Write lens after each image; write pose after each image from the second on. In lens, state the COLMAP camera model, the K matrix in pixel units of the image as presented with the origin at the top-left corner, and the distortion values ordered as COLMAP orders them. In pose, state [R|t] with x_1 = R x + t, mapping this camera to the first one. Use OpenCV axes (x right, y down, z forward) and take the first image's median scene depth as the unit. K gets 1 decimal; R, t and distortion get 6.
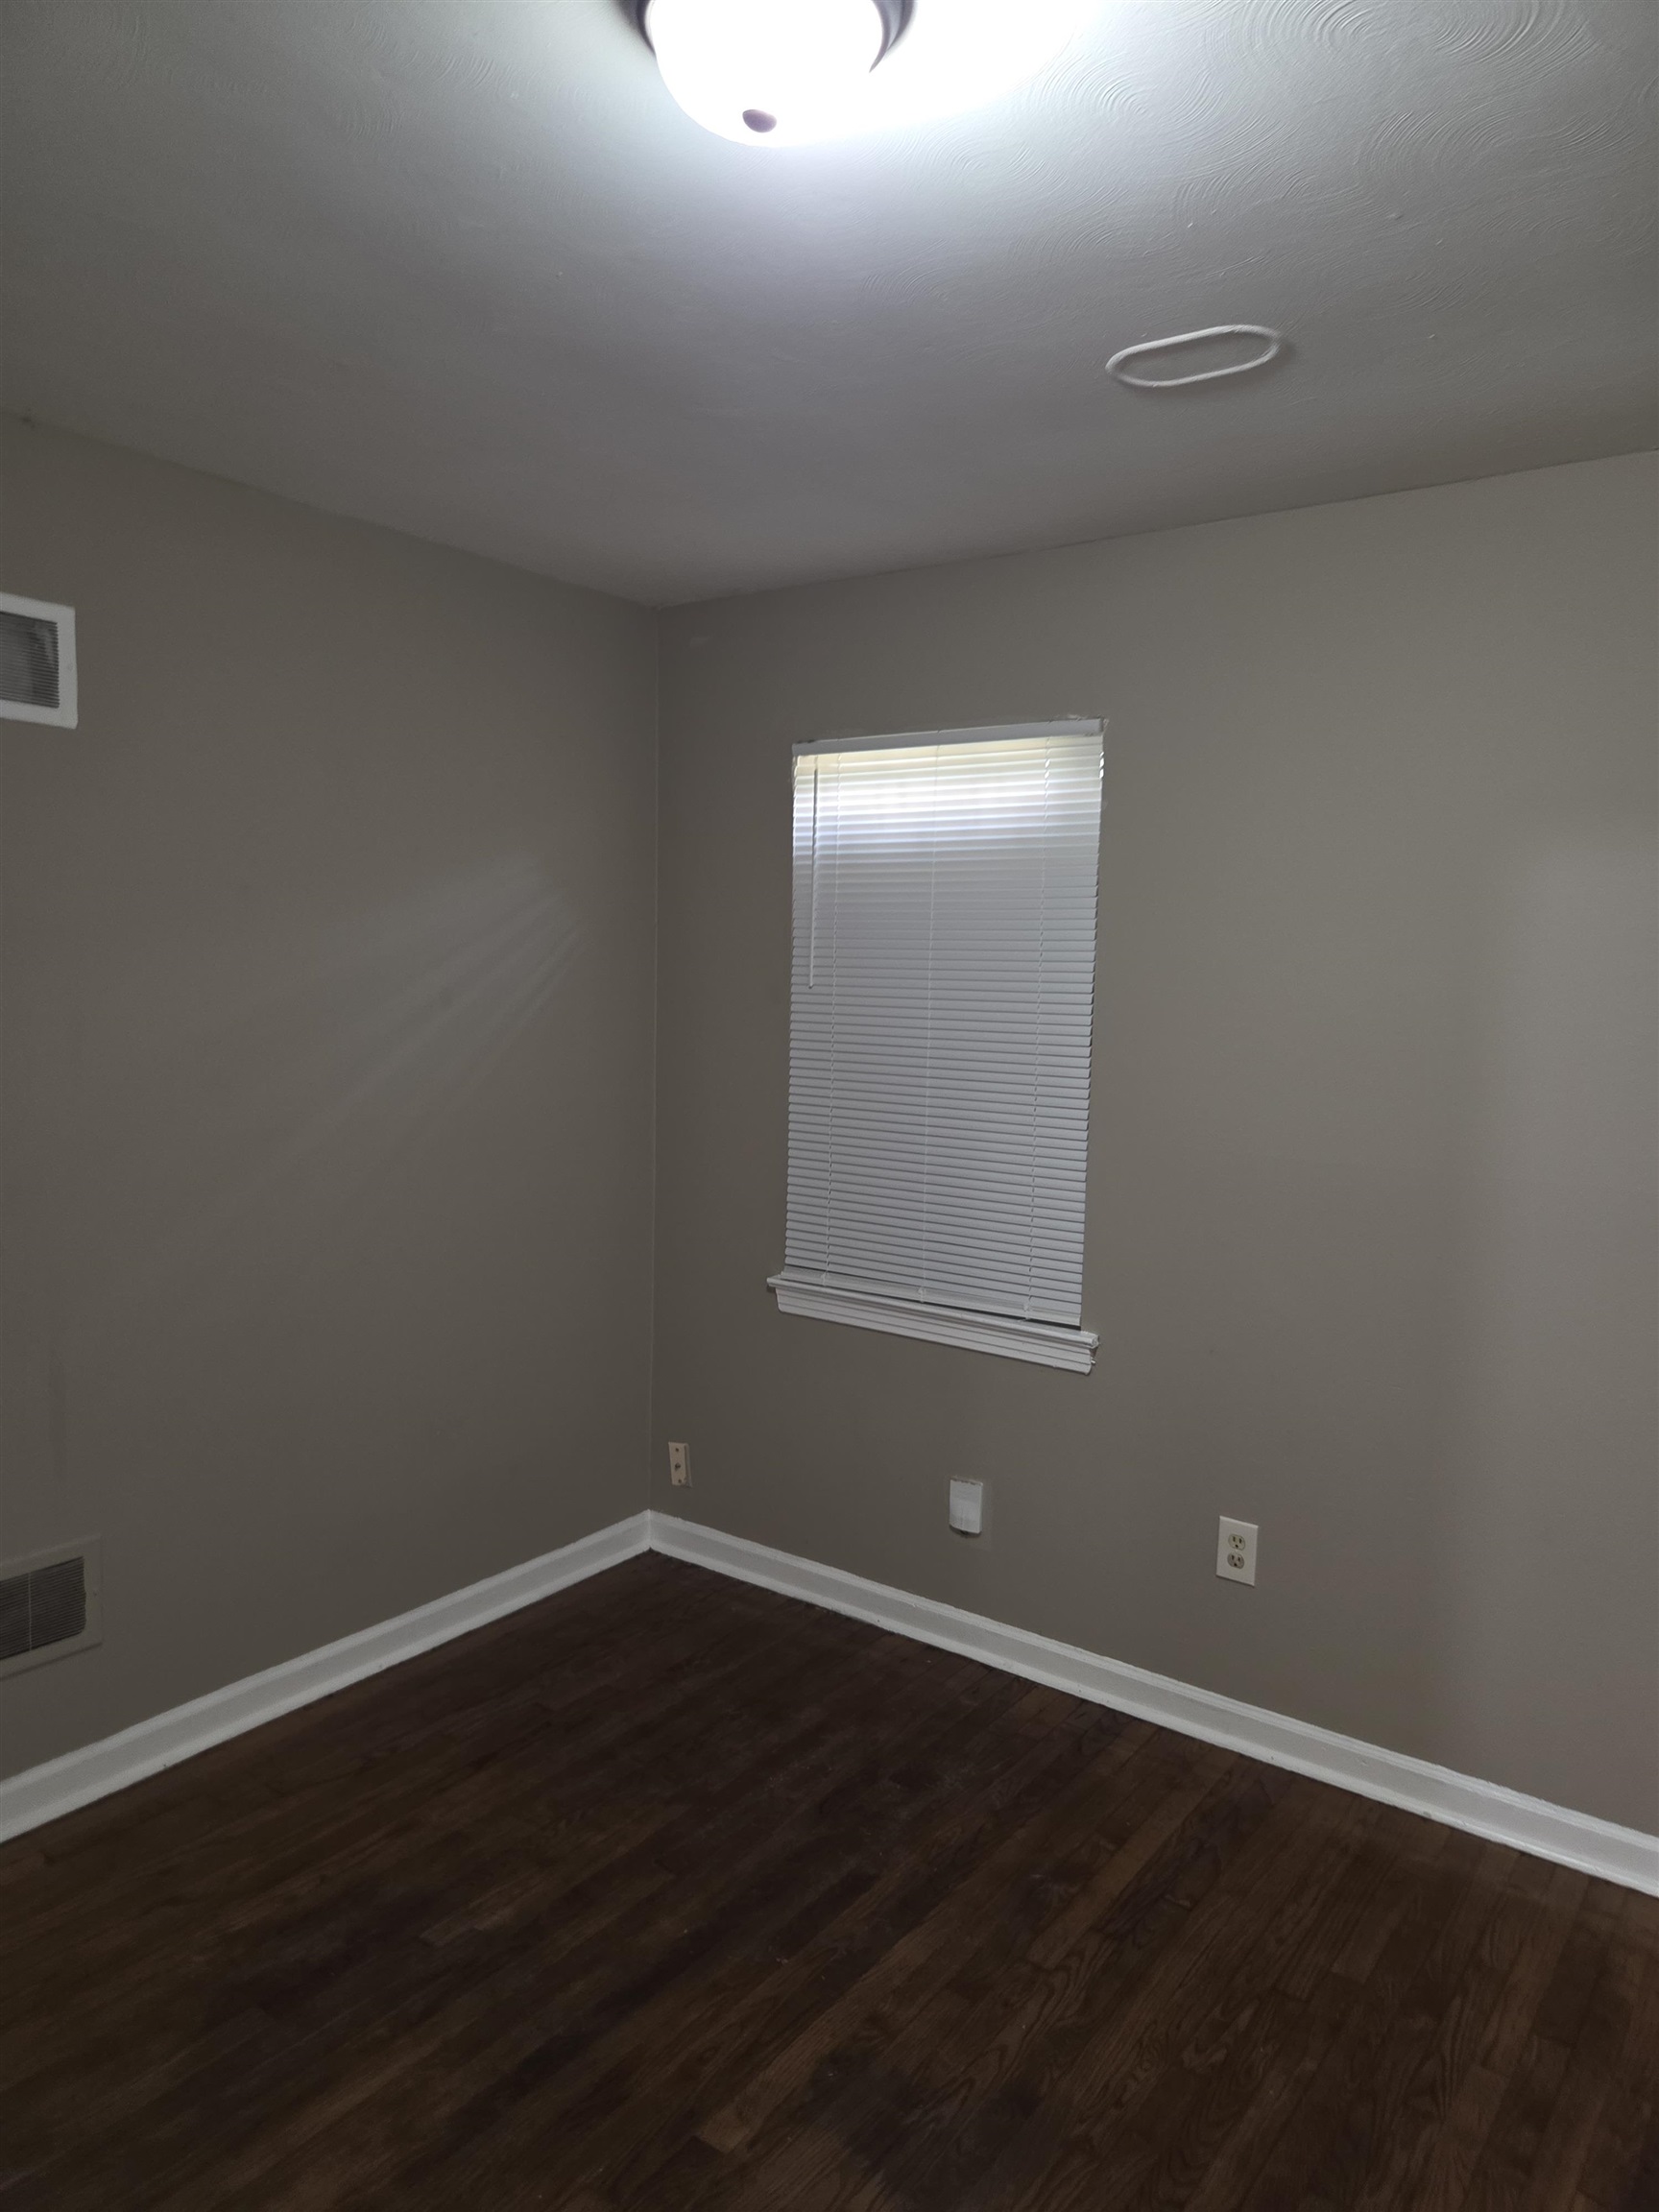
lens RADIAL K [[1490.9, 0, 838.7], [0, 1490.9, 1120.2], [0, 0, 1]] dist [0.068714, -0.057412]
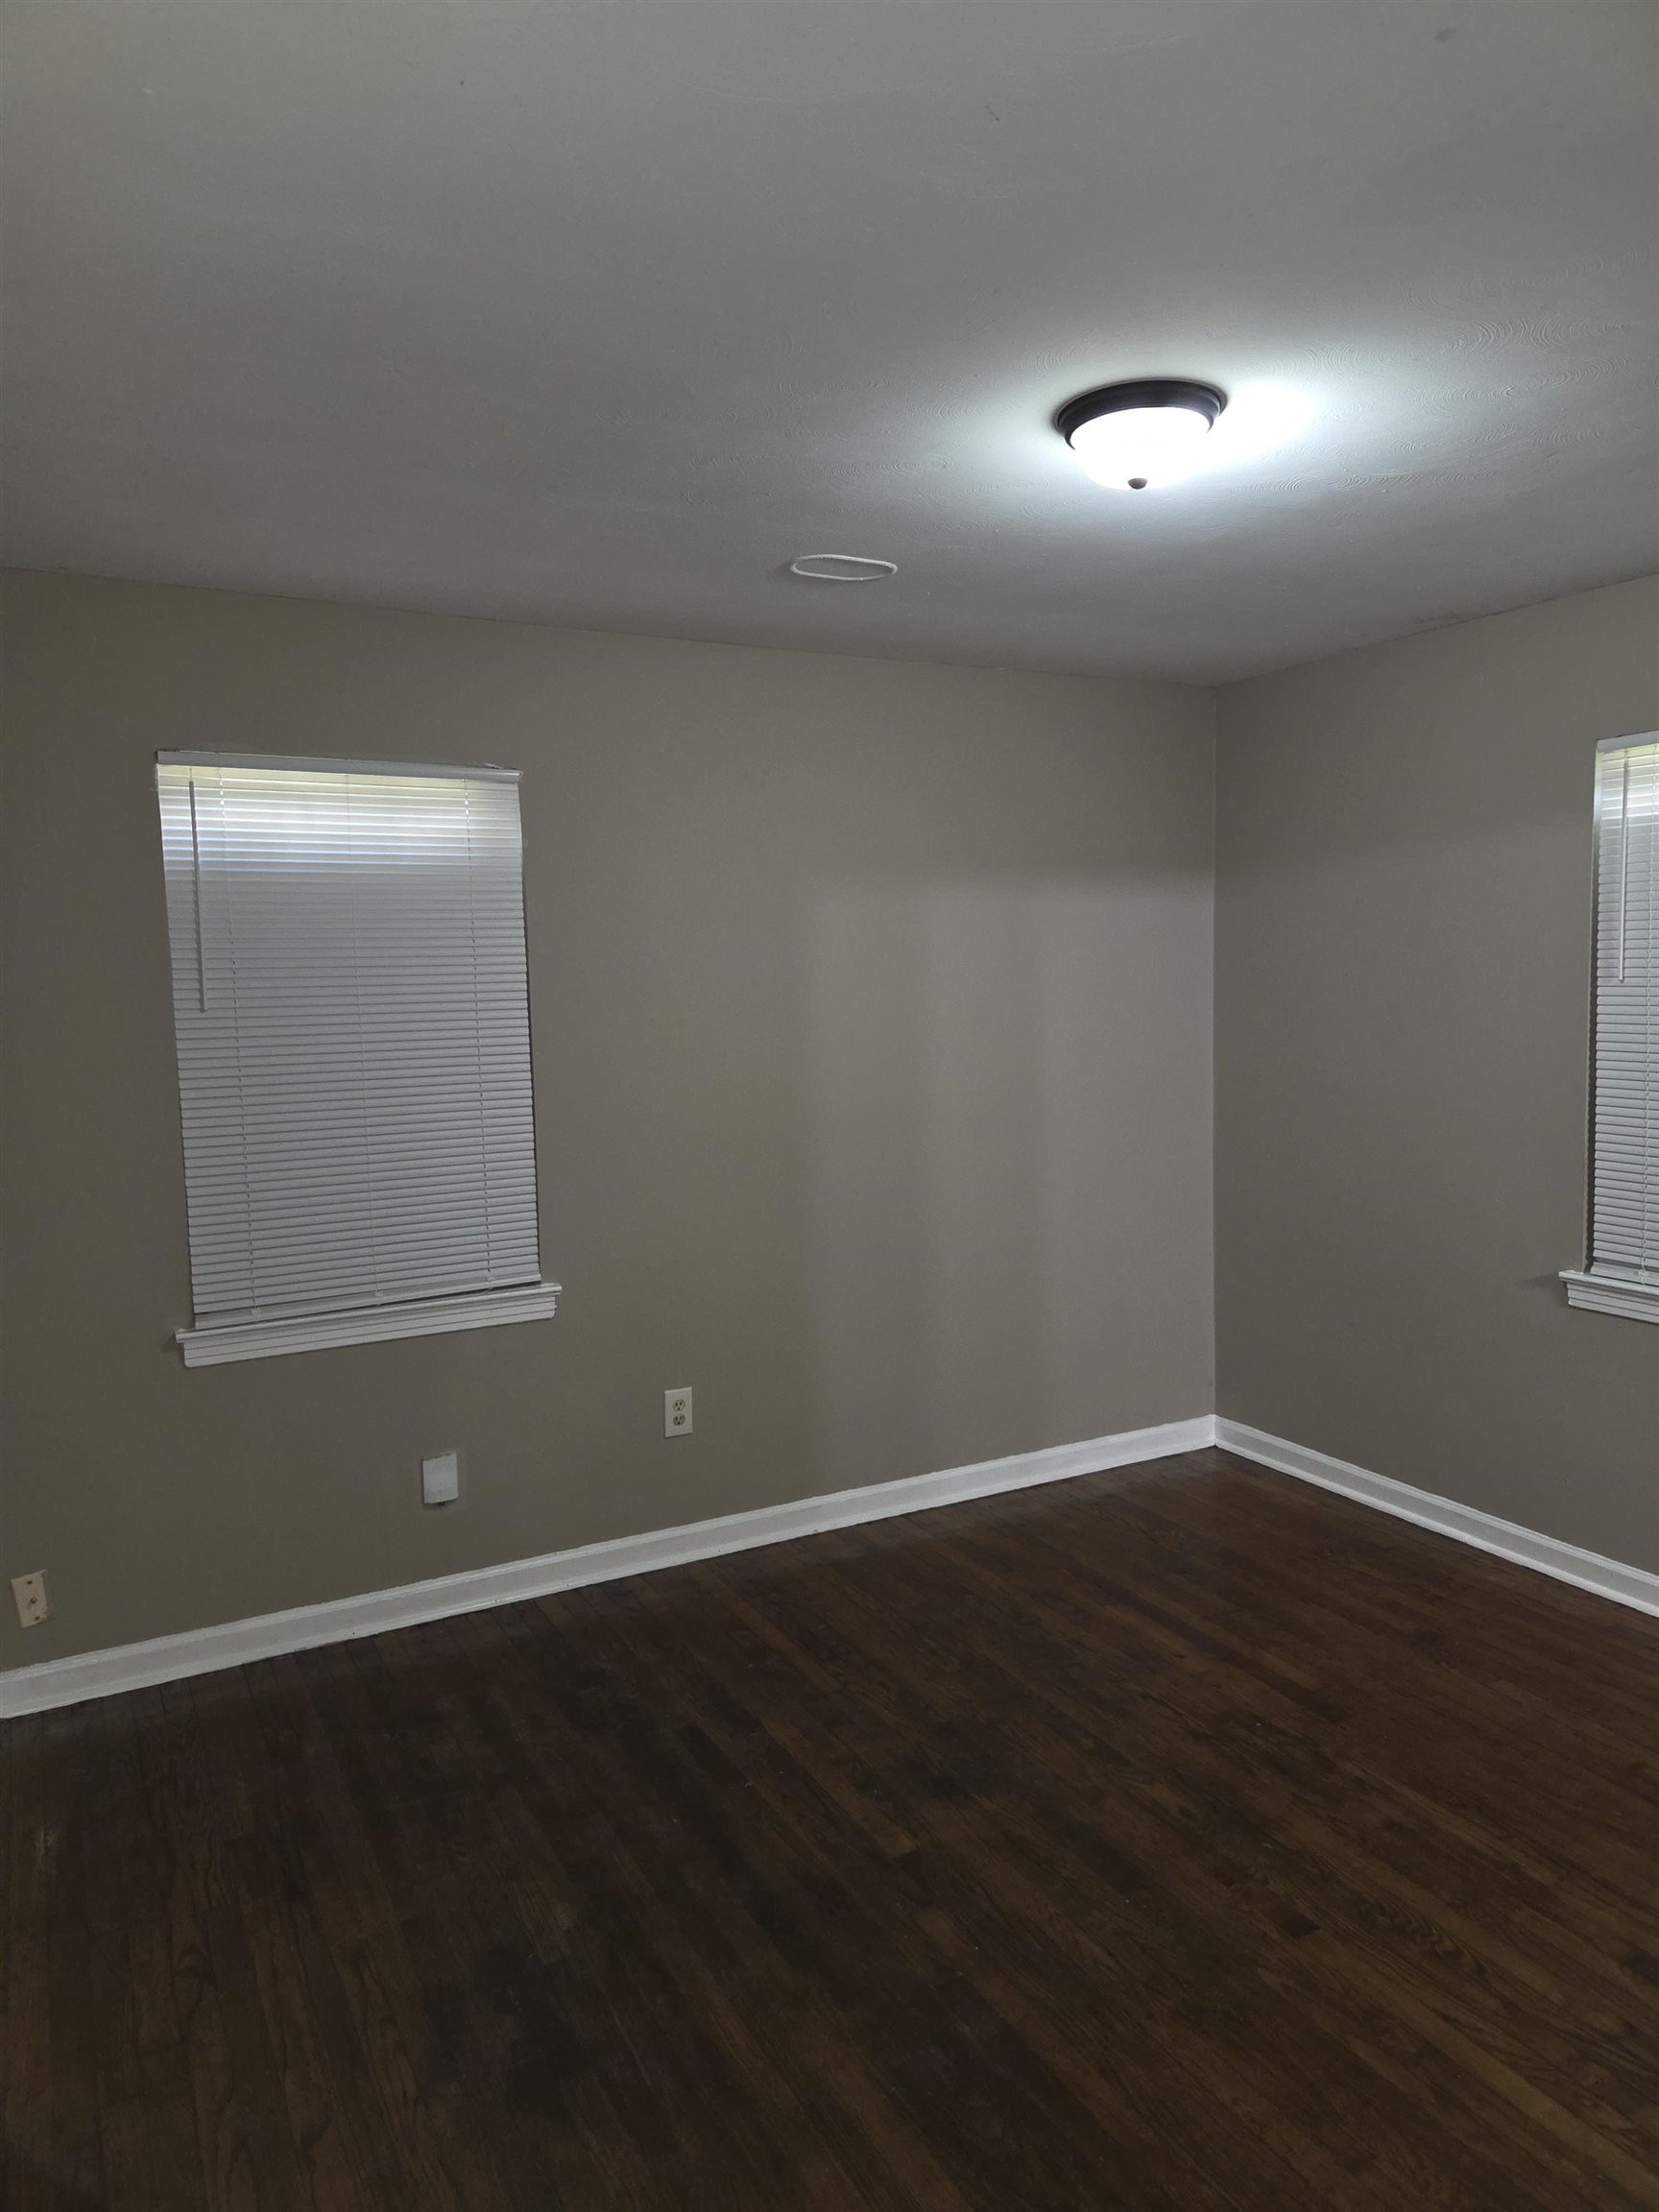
lens RADIAL K [[1490.9, 0, 835.0], [0, 1490.9, 1093.7], [0, 0, 1]] dist [0.068714, -0.057412]
pose [[0.429100, -0.107117, 0.896883, -0.776292], [0.126433, 0.990291, 0.057783, -0.046878], [-0.894364, 0.088601, 0.438477, 0.258741]]
